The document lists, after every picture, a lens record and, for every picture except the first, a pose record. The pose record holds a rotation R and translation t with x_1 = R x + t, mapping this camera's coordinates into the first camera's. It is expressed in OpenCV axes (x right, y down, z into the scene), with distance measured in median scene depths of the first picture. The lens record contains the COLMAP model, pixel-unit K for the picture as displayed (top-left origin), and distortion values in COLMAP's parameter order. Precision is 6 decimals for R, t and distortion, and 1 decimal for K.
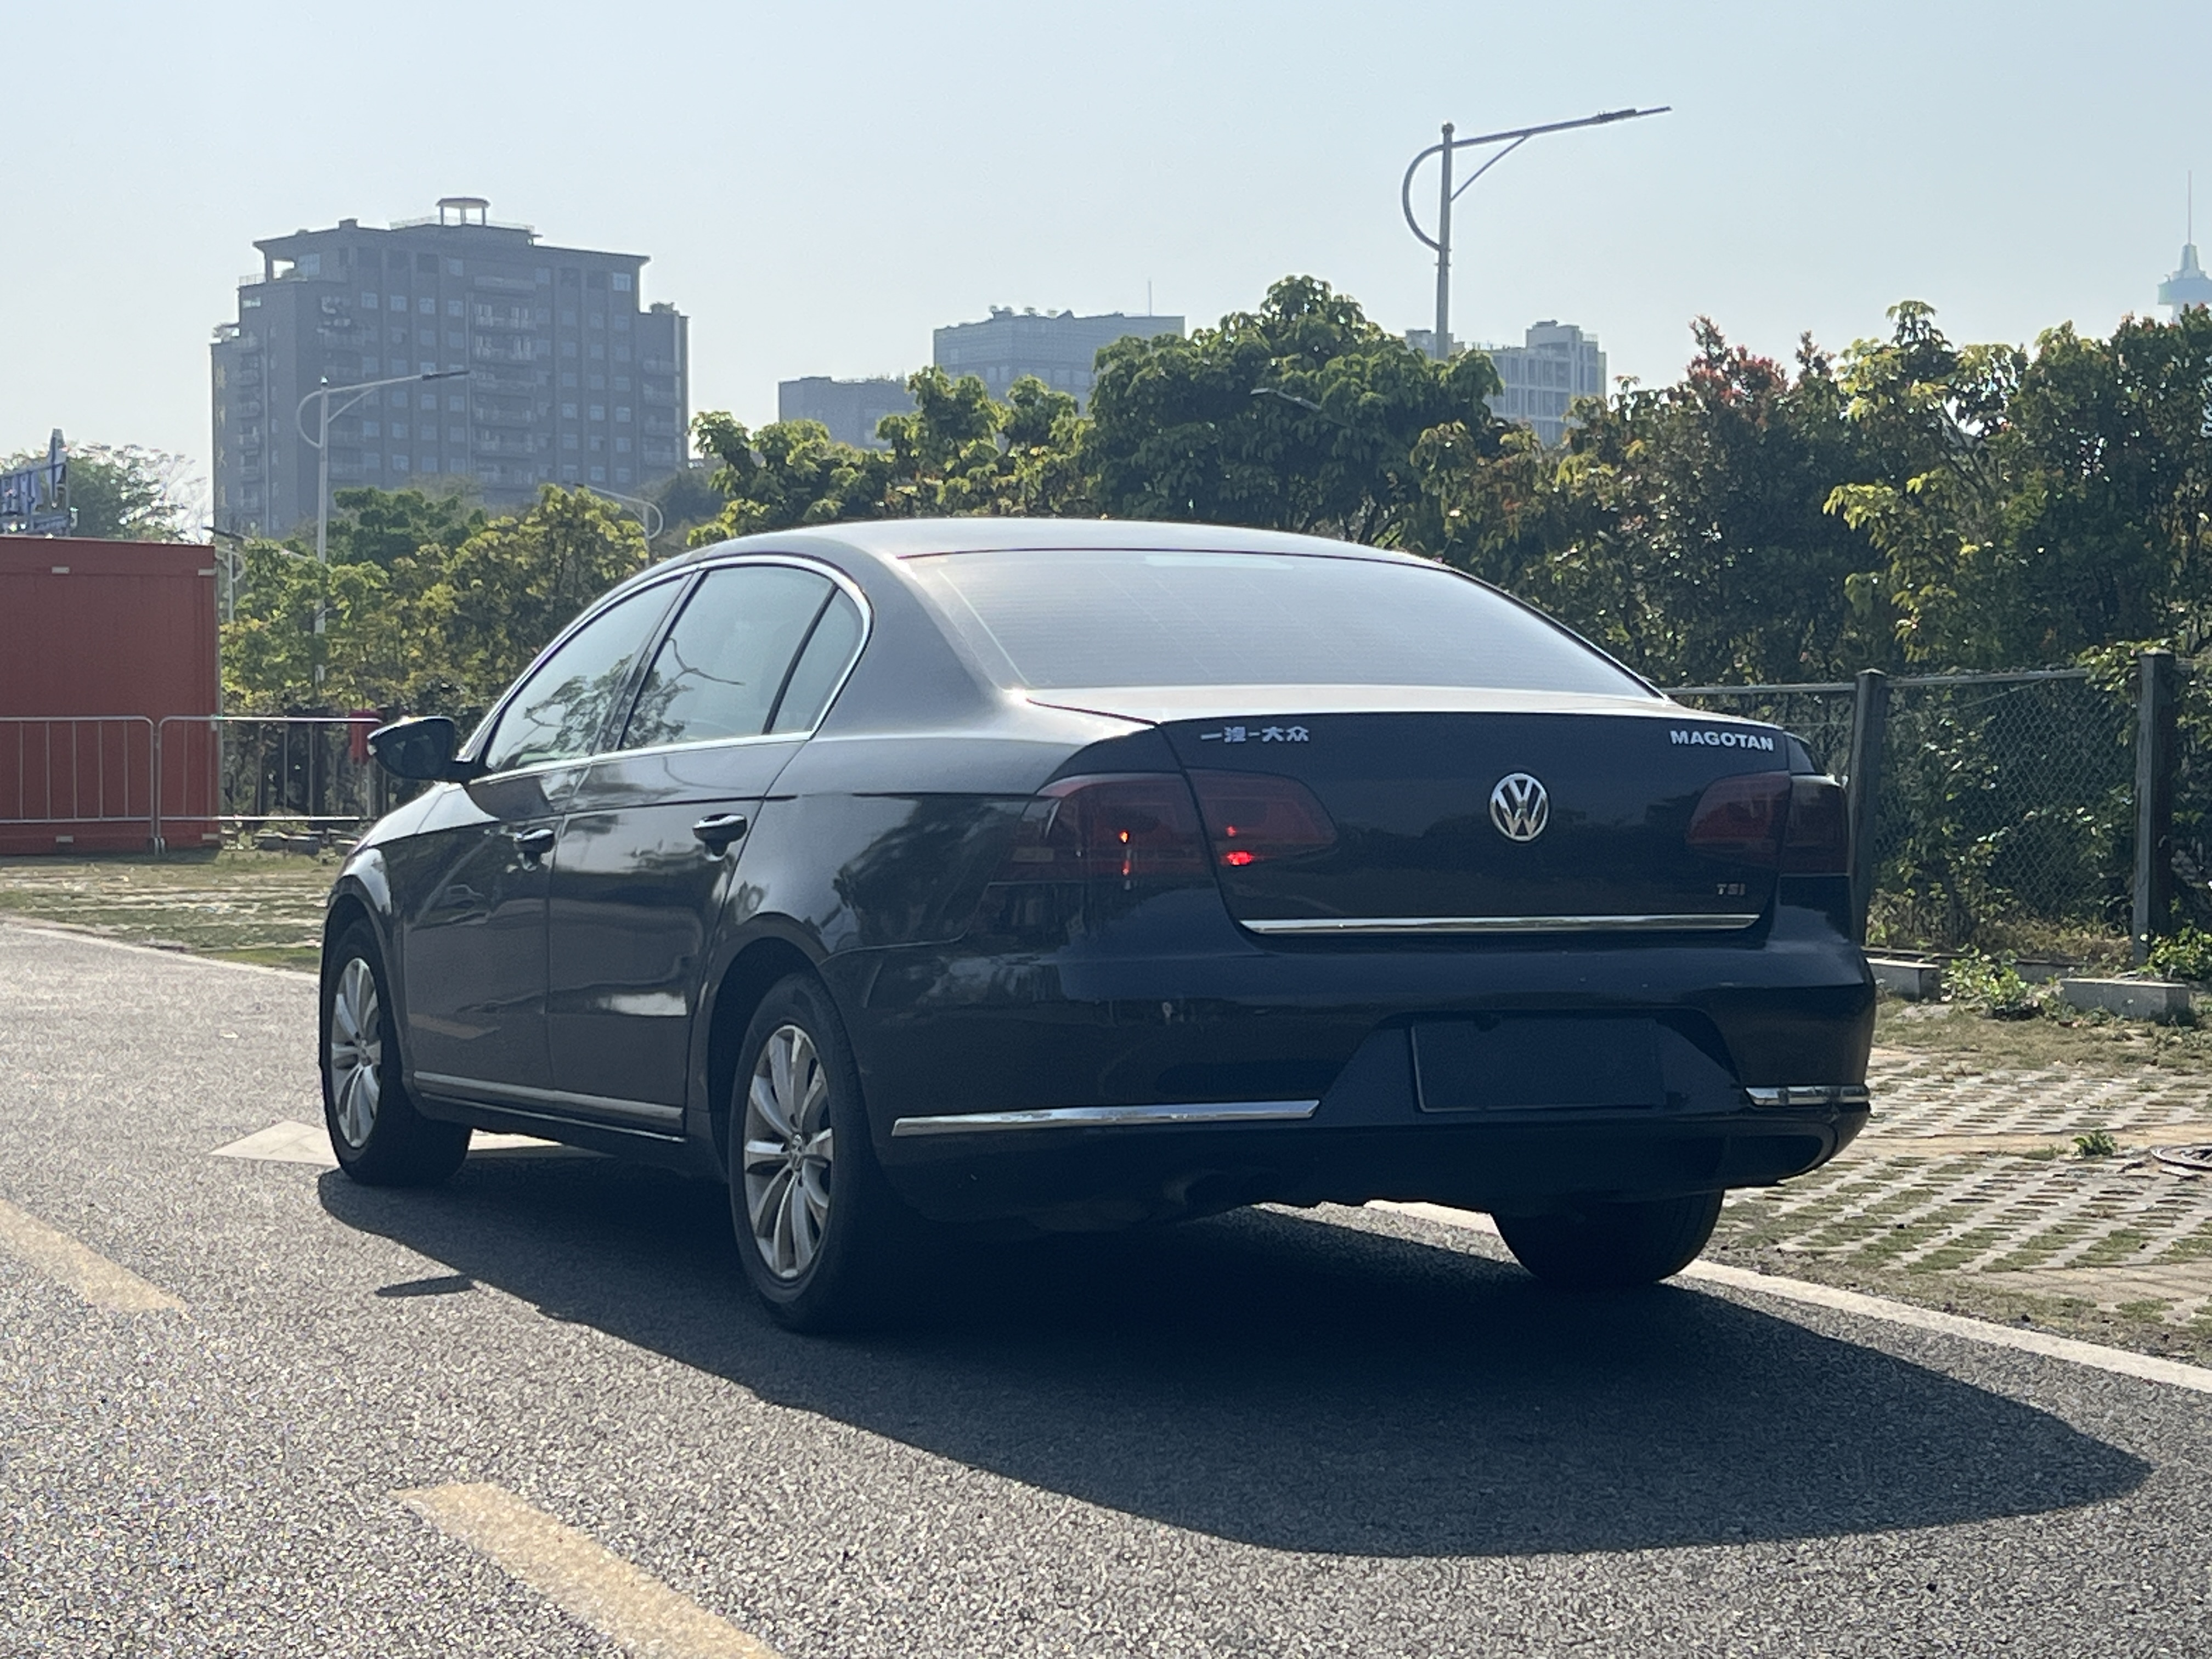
lens RADIAL K [[4114.0, 0, 1106.0], [0, 4114.0, 829.5], [0, 0, 1]] dist [0.208881, -0.839447]
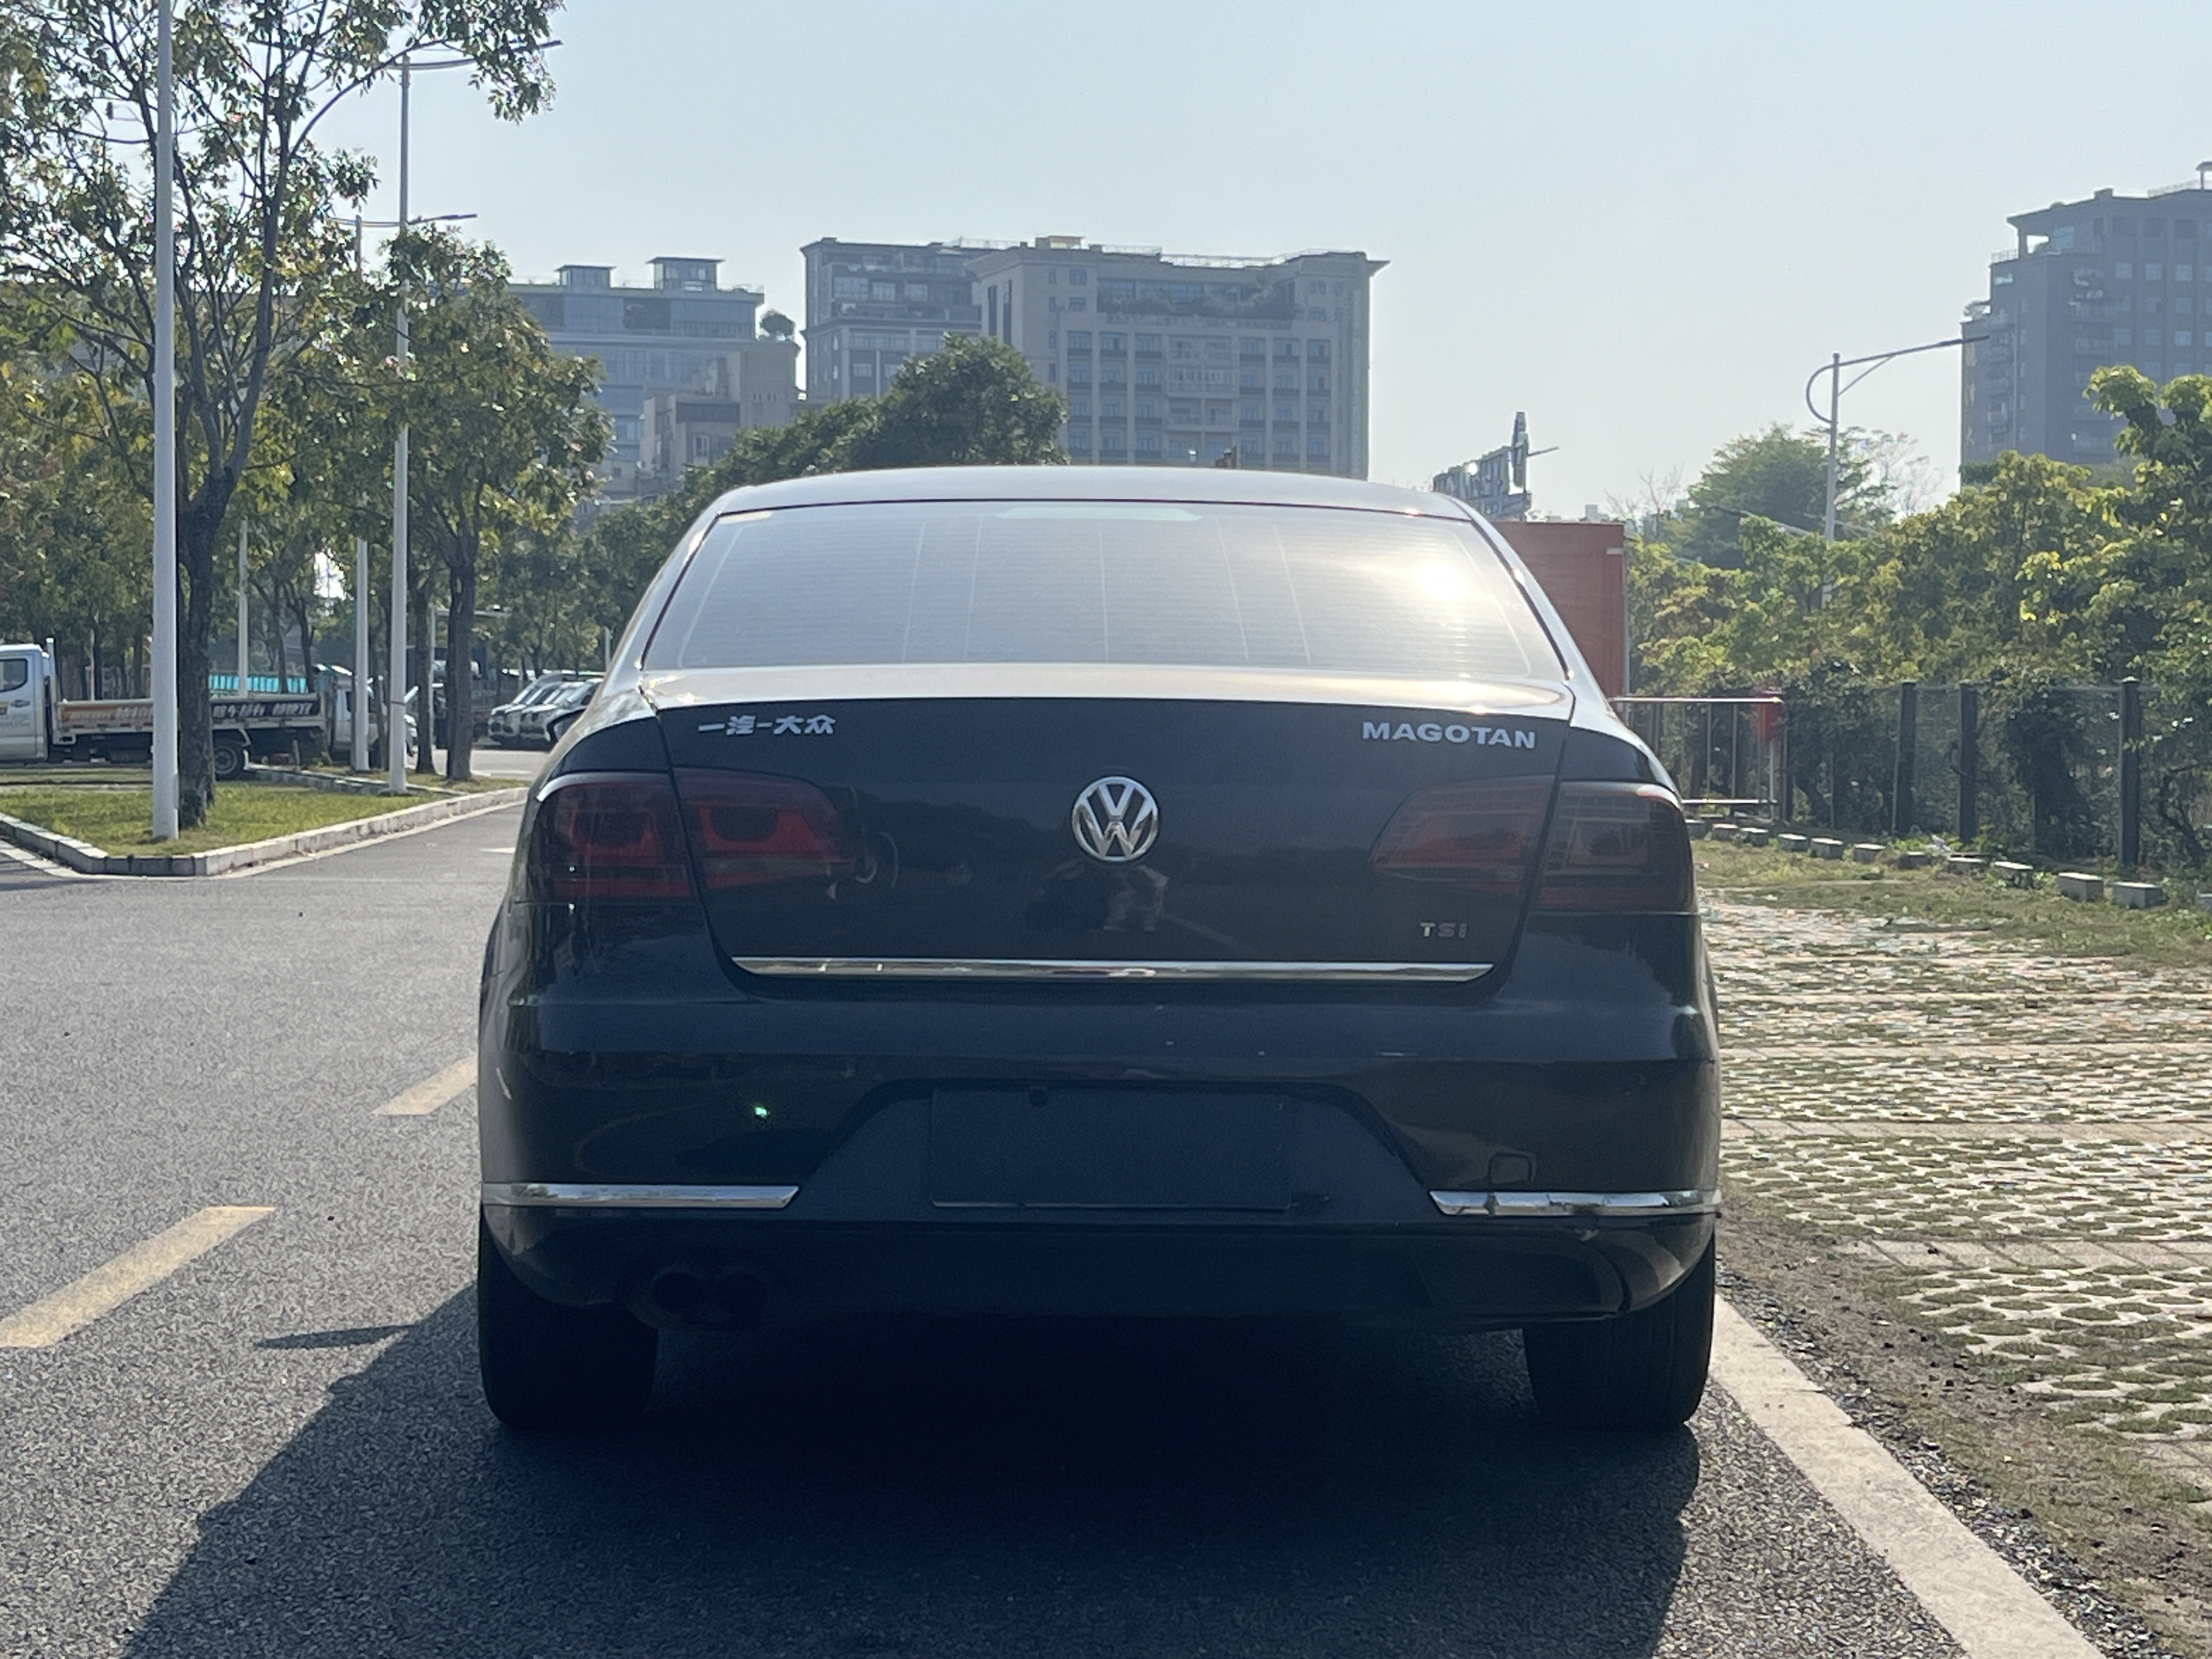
lens RADIAL K [[4114.0, 0, 1106.0], [0, 4114.0, 829.5], [0, 0, 1]] dist [0.208881, -0.839447]
pose [[0.913015, 0.013089, -0.407716, 0.402717], [-0.011024, 0.999912, 0.007413, -0.009028], [0.407777, -0.002274, 0.913079, 0.279532]]
